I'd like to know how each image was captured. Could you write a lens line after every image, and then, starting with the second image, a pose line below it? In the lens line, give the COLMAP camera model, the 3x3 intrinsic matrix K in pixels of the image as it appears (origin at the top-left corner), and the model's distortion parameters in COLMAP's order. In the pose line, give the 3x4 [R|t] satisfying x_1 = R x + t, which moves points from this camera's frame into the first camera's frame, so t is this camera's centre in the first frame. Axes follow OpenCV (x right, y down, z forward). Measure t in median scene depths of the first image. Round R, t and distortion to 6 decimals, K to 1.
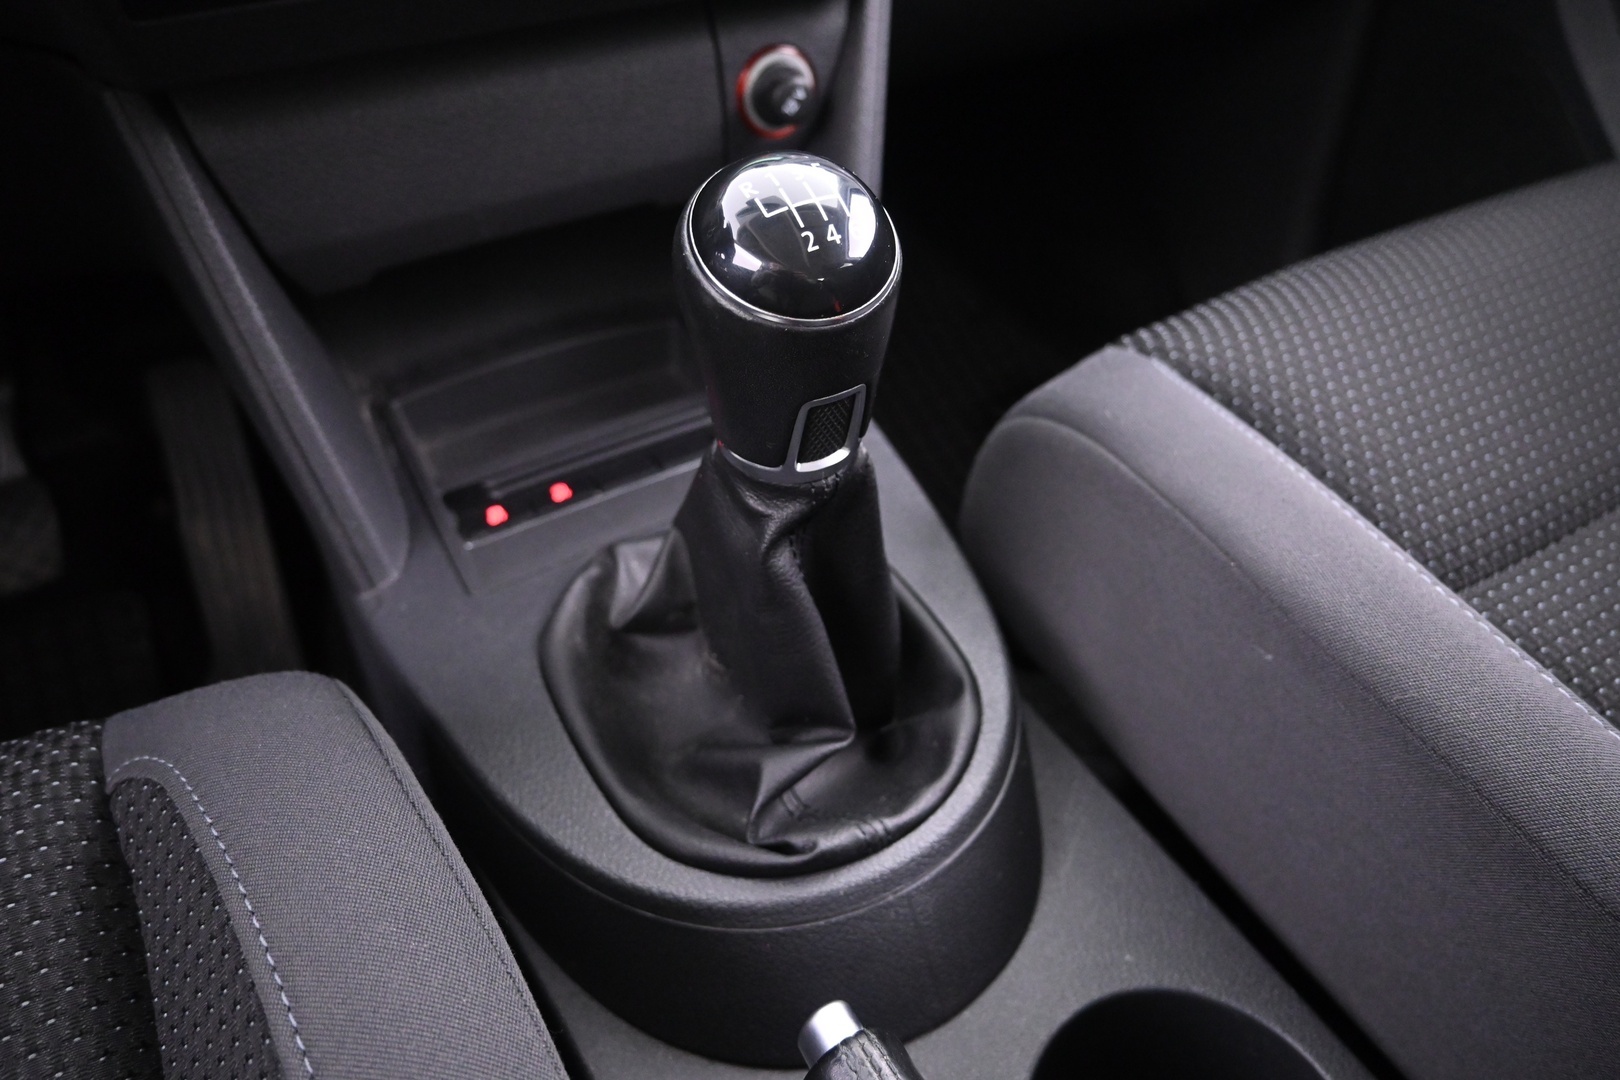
lens RADIAL K [[1127.8, 0, 819.6], [0, 1127.8, 528.5], [0, 0, 1]] dist [0.007562, -0.000990]
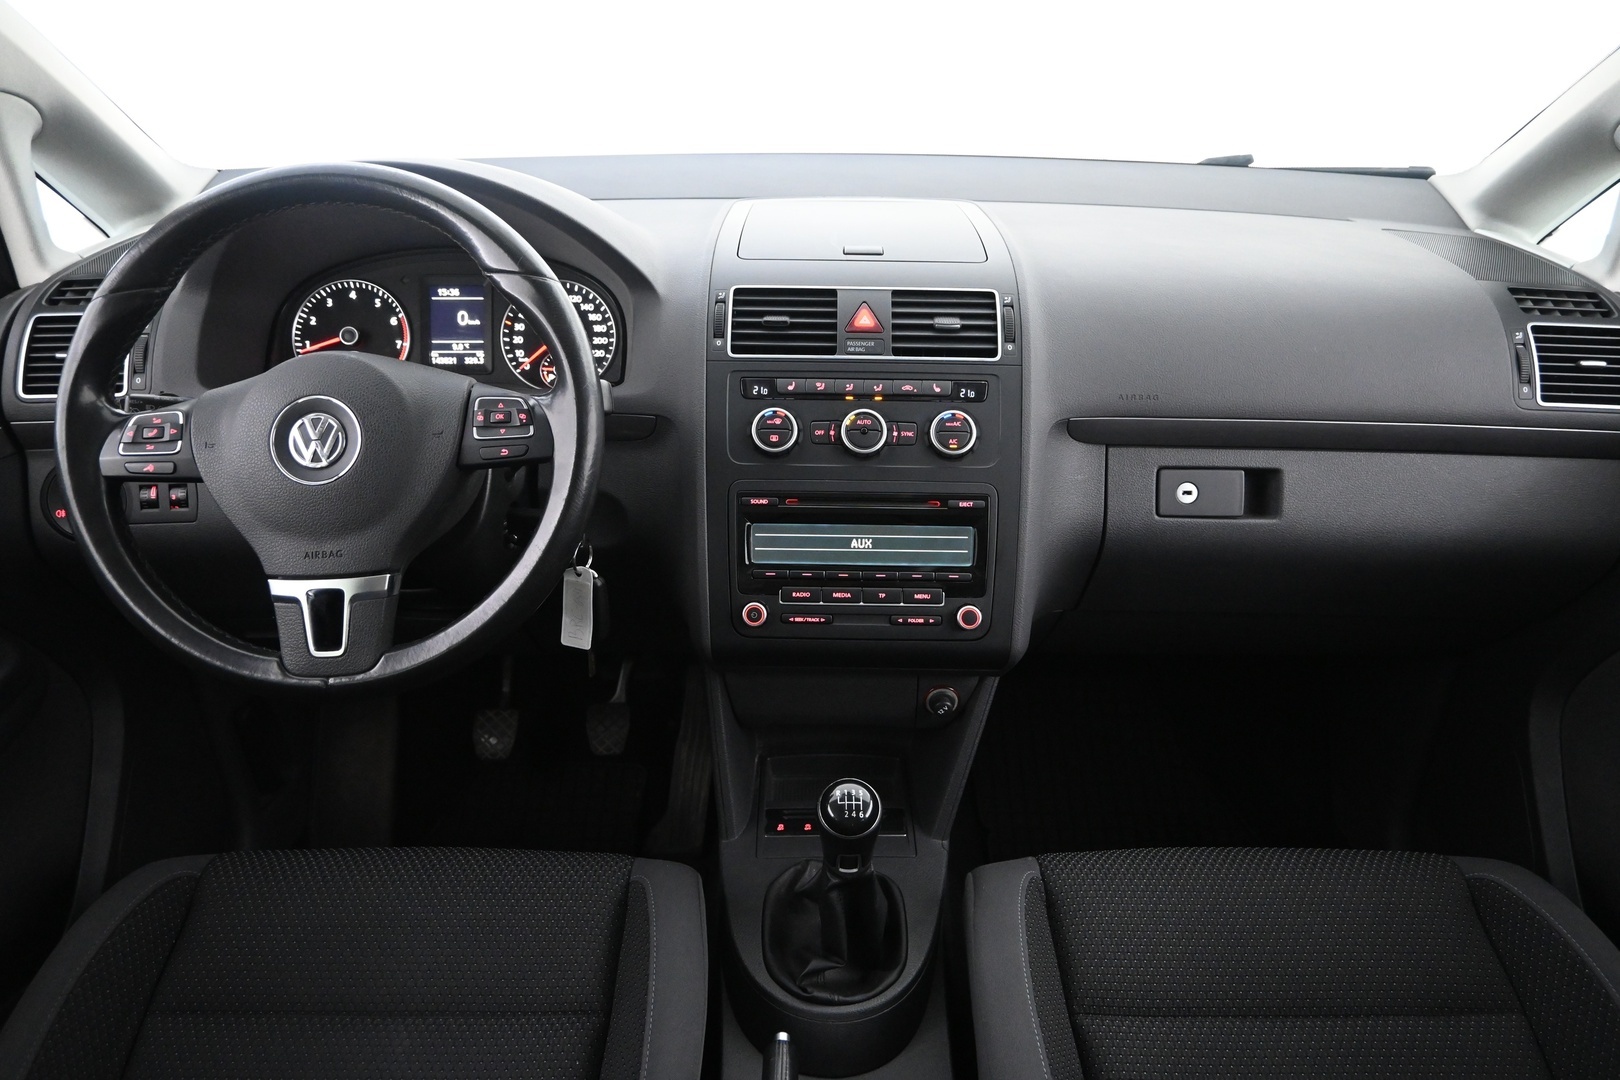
lens RADIAL K [[1127.8, 0, 802.0], [0, 1127.8, 533.8], [0, 0, 1]] dist [0.007562, -0.000990]
pose [[0.866201, 0.265827, -0.423121, 0.688192], [-0.342270, 0.932562, -0.114802, -0.374256], [0.364069, 0.244263, 0.898771, -1.493897]]
